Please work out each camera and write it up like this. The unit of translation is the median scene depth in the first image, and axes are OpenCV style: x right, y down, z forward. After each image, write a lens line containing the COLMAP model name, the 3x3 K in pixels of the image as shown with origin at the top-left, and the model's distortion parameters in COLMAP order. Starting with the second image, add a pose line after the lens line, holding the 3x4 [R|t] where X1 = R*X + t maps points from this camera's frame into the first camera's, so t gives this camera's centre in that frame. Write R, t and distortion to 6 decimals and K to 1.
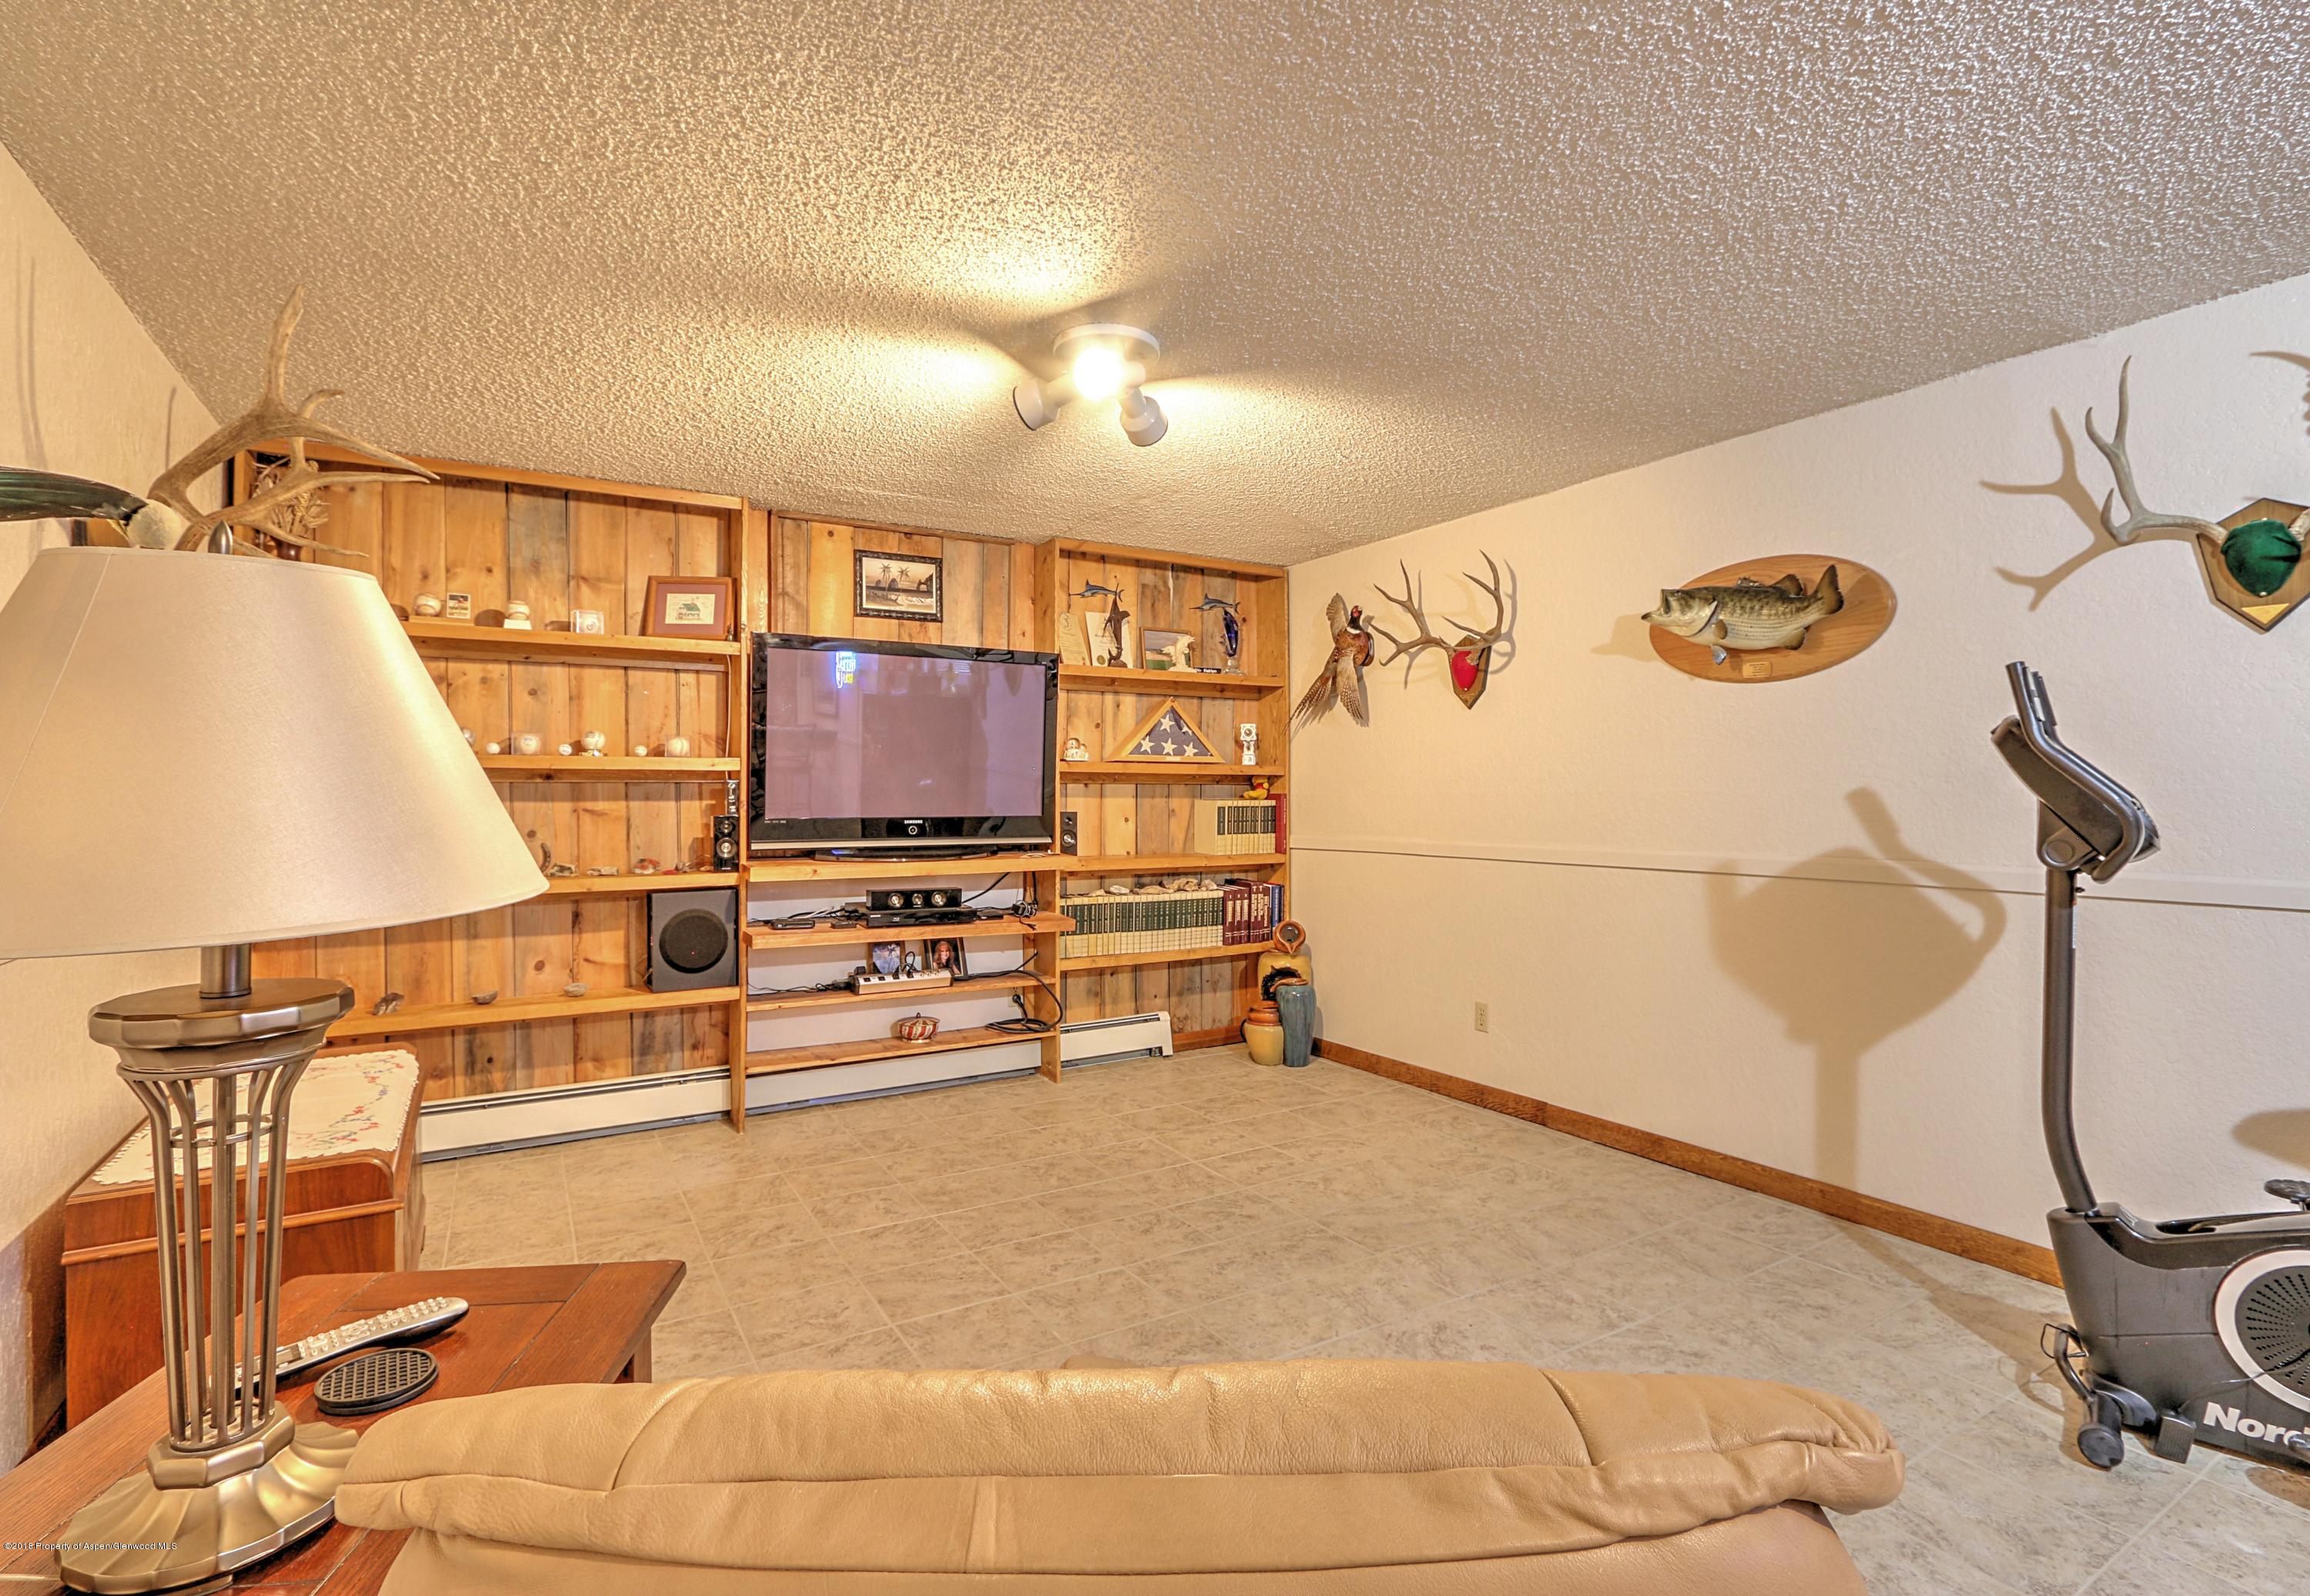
lens RADIAL K [[1116.1, 0, 1168.6], [0, 1116.1, 793.1], [0, 0, 1]] dist [-0.015103, 0.000006]
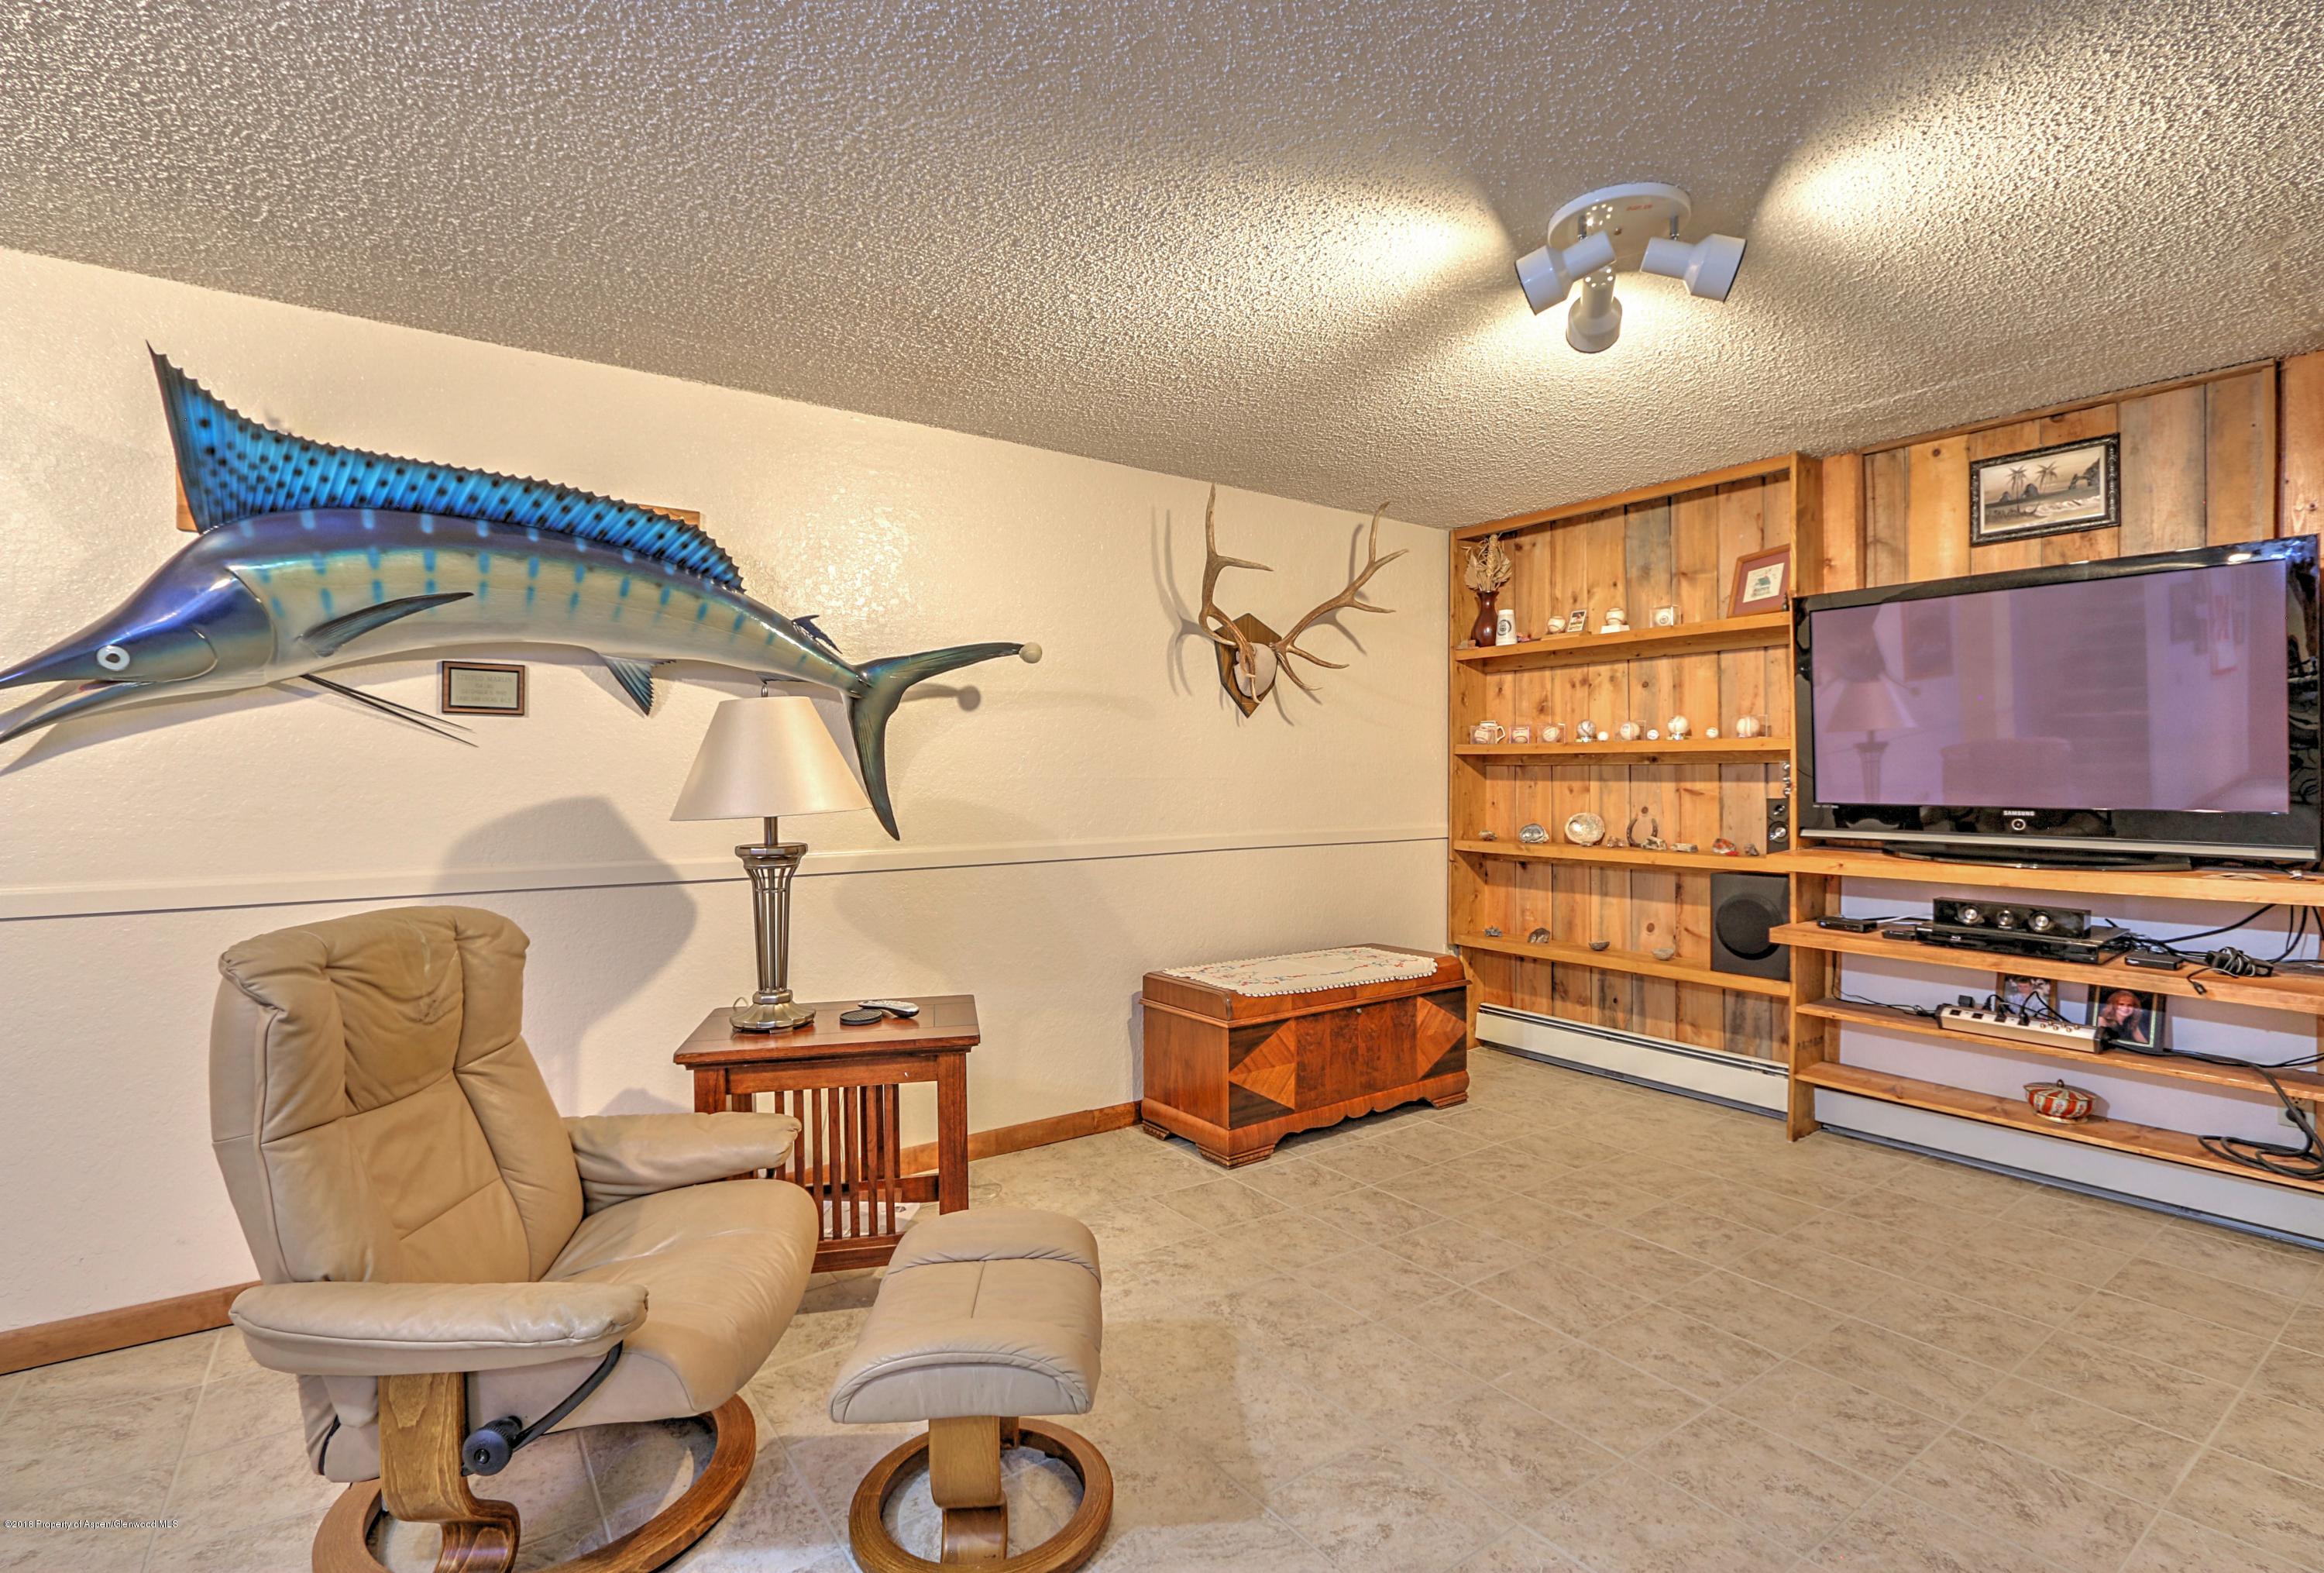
lens RADIAL K [[1084.7, 0, 1162.0], [0, 1084.7, 786.5], [0, 0, 1]] dist [-0.019078, 0.000182]
pose [[0.064262, 0.013160, -0.997846, 0.476890], [0.000567, 0.999912, 0.013223, -0.001896], [0.997933, -0.001415, 0.064249, 0.424624]]
